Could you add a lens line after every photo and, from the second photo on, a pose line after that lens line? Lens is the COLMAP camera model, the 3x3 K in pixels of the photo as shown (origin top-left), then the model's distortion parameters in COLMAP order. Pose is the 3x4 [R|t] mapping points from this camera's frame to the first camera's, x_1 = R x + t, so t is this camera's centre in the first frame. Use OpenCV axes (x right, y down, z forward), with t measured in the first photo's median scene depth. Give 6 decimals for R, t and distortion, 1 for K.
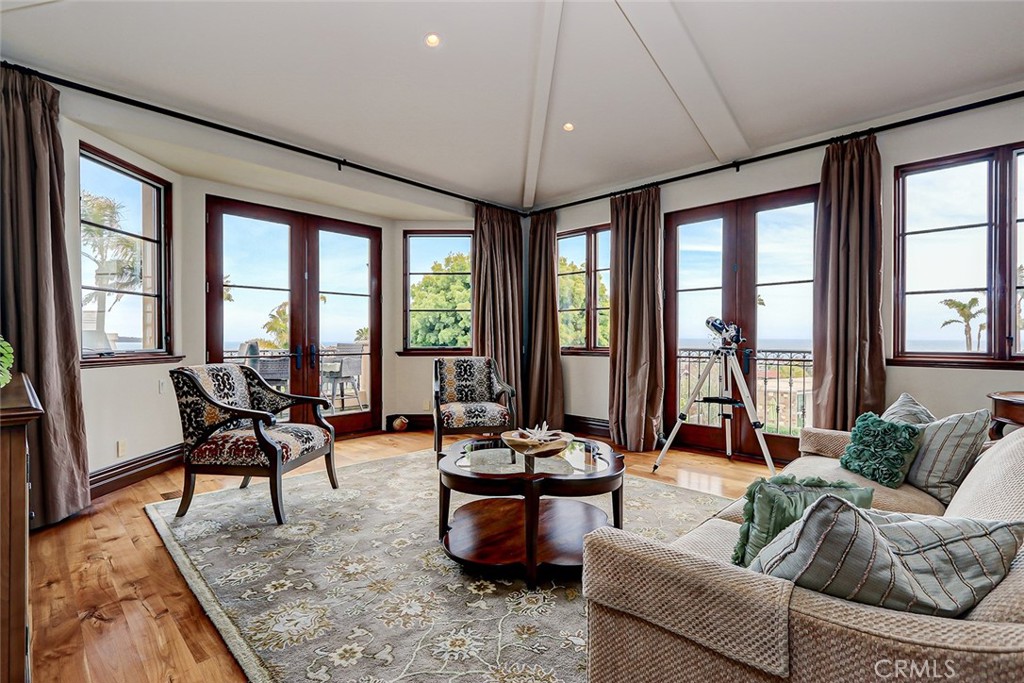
lens RADIAL K [[473.9, 0, 513.3], [0, 473.9, 343.8], [0, 0, 1]] dist [0.006140, -0.000977]
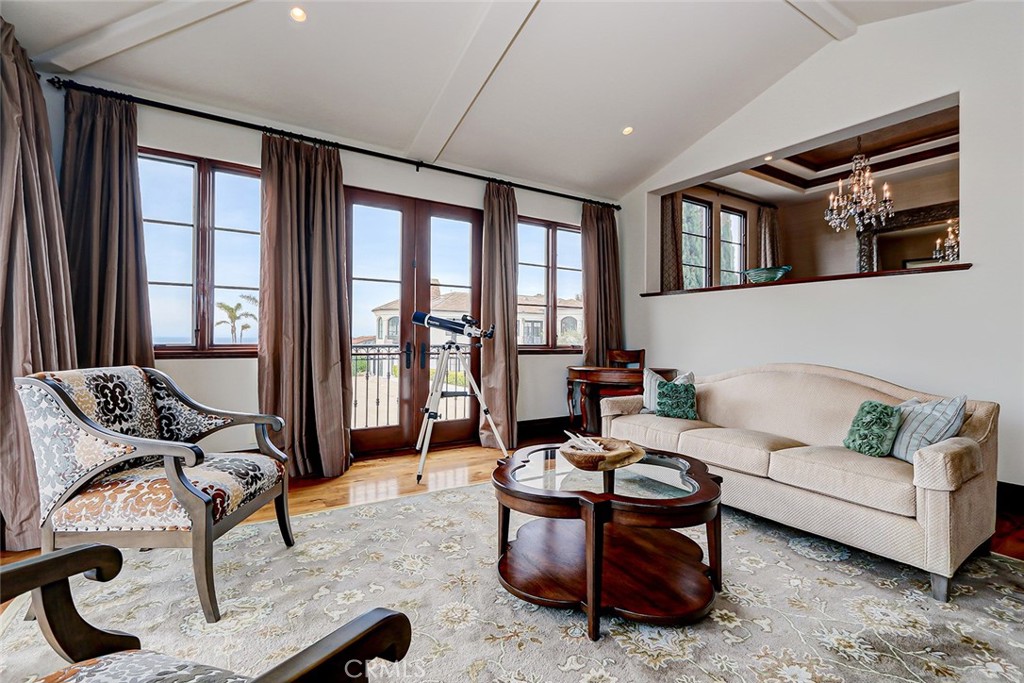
lens RADIAL K [[473.9, 0, 514.5], [0, 473.9, 340.4], [0, 0, 1]] dist [0.006140, -0.000977]
pose [[0.220783, -0.000777, 0.975323, -0.472560], [0.003495, 0.999994, 0.000005, 0.003486], [-0.975317, 0.003408, 0.220784, 0.561740]]
